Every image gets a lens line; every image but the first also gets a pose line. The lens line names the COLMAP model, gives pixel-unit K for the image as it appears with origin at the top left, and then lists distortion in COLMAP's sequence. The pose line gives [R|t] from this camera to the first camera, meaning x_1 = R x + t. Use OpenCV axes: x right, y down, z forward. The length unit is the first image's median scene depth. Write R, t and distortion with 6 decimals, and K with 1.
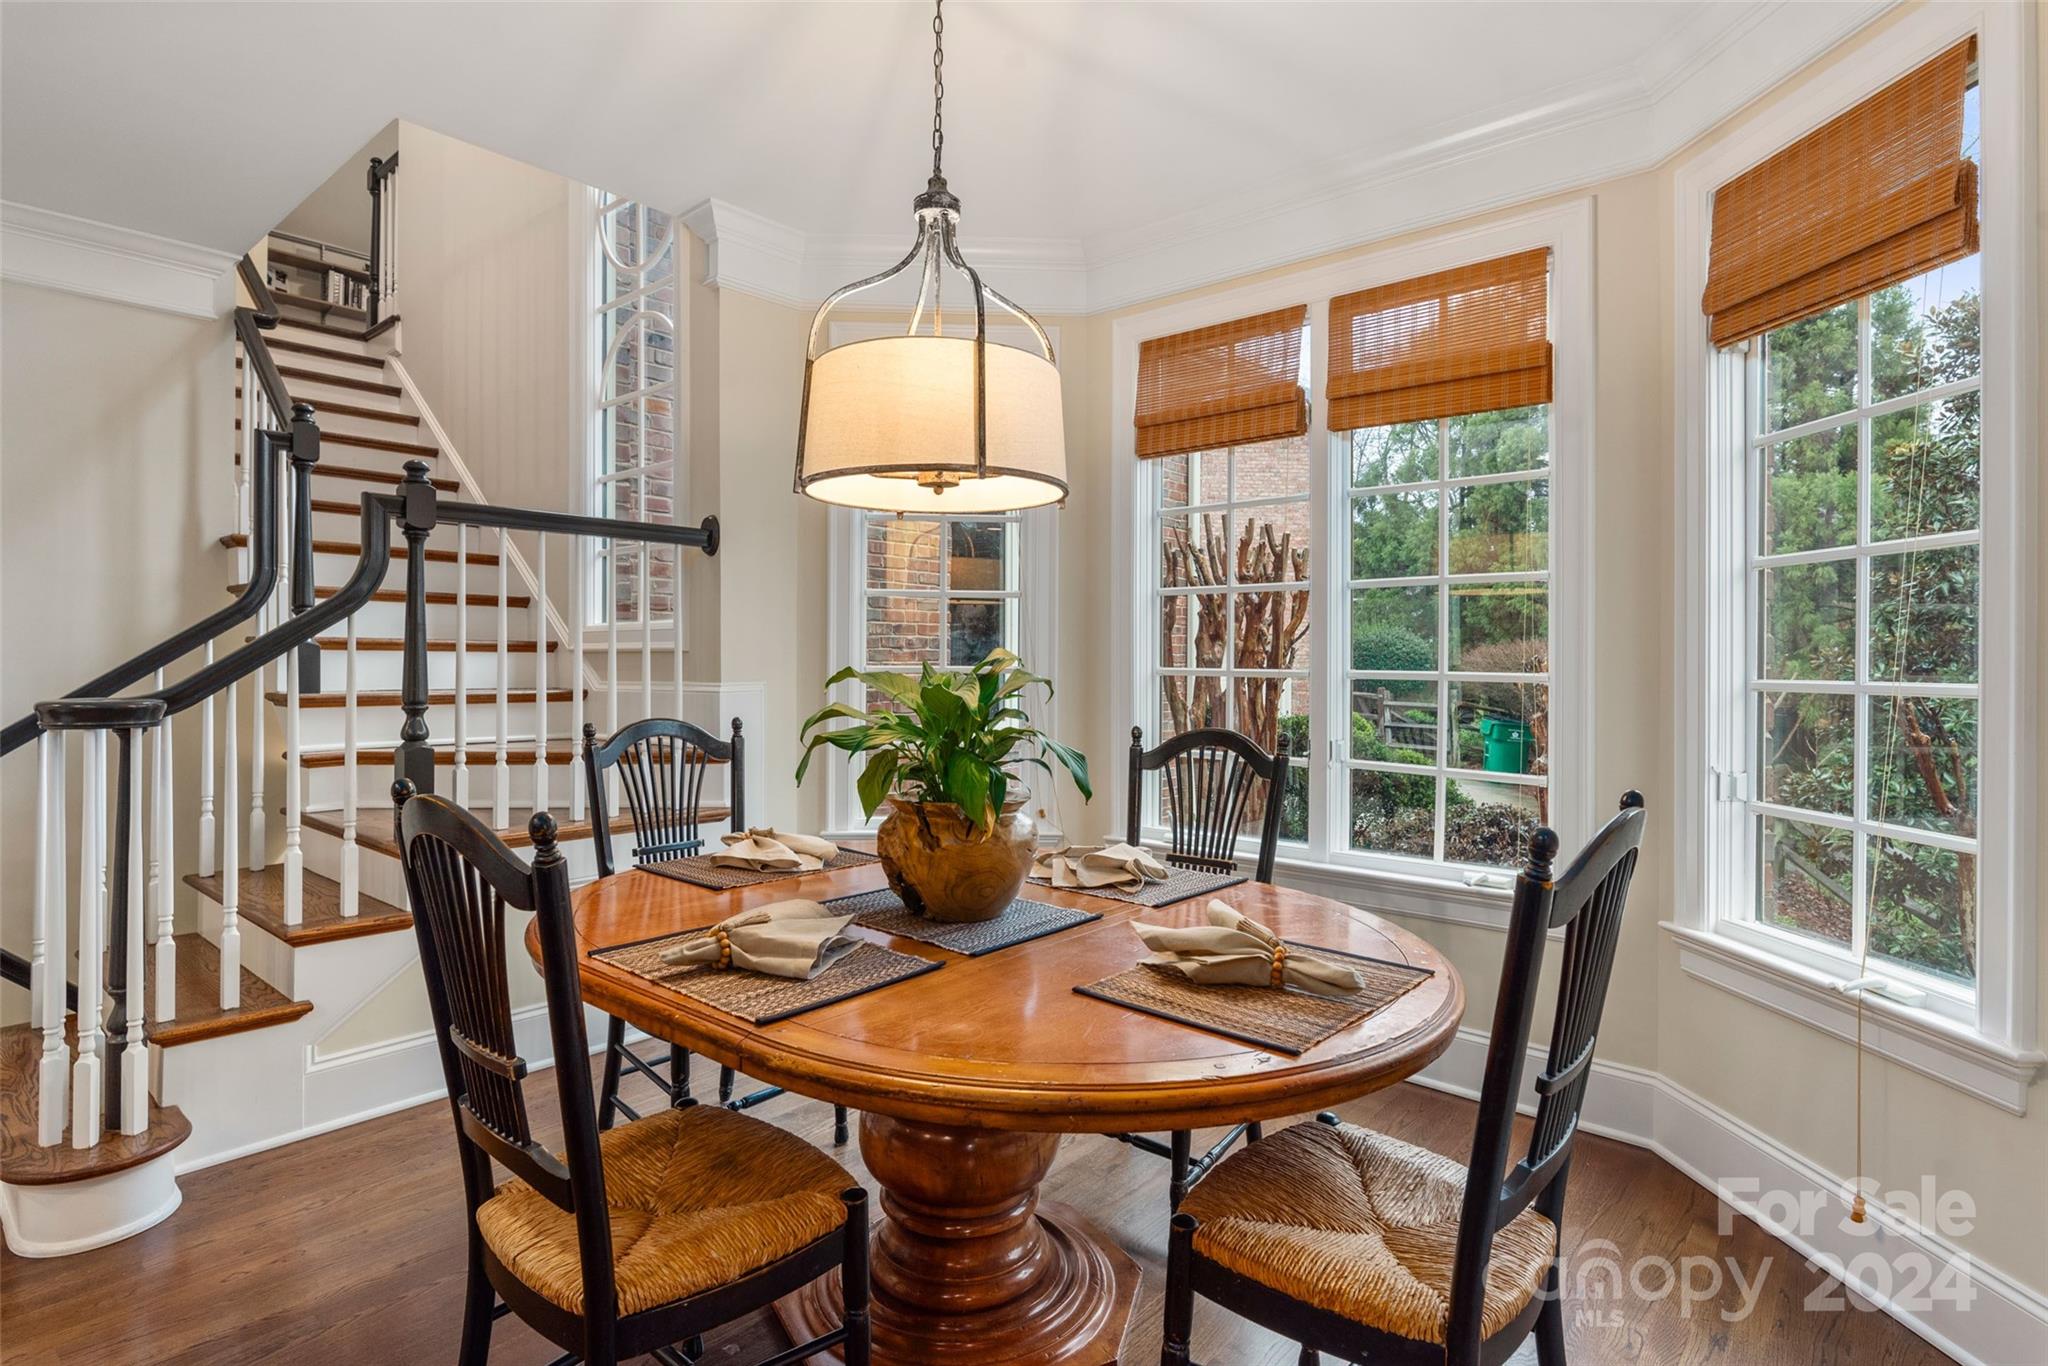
lens RADIAL K [[1052.6, 0, 1018.7], [0, 1052.6, 672.9], [0, 0, 1]] dist [-0.002532, -0.000214]
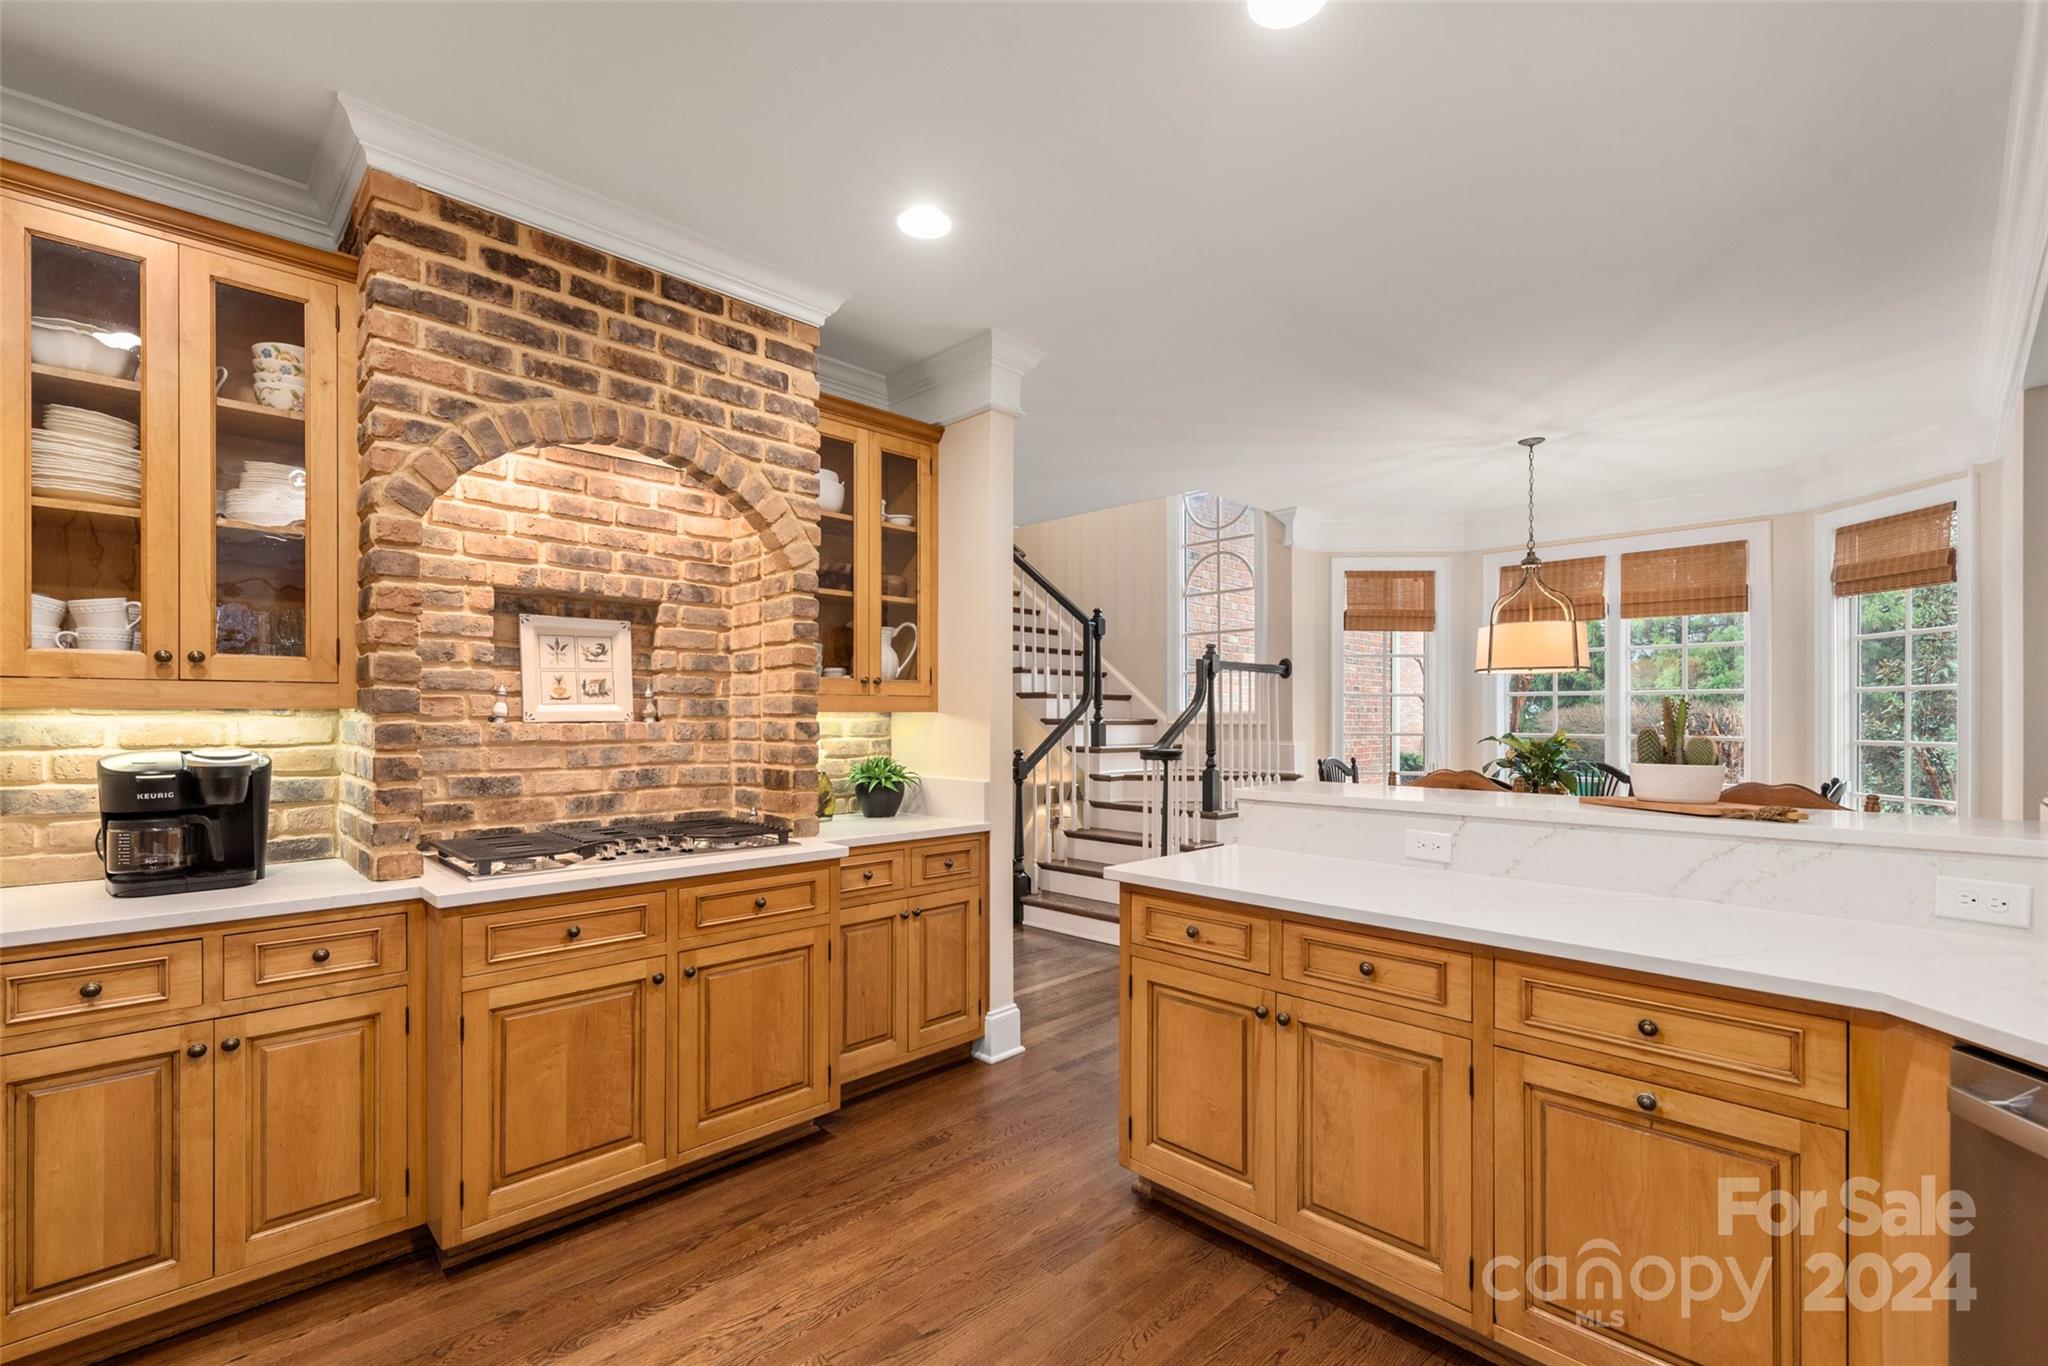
lens RADIAL K [[893.9, 0, 1029.1], [0, 893.9, 721.5], [0, 0, 1]] dist [0.002458, -0.000157]
pose [[0.997241, -0.003450, -0.074147, -0.849968], [0.002991, 0.999976, -0.006309, -0.024213], [0.074167, 0.006070, 0.997227, -0.965060]]
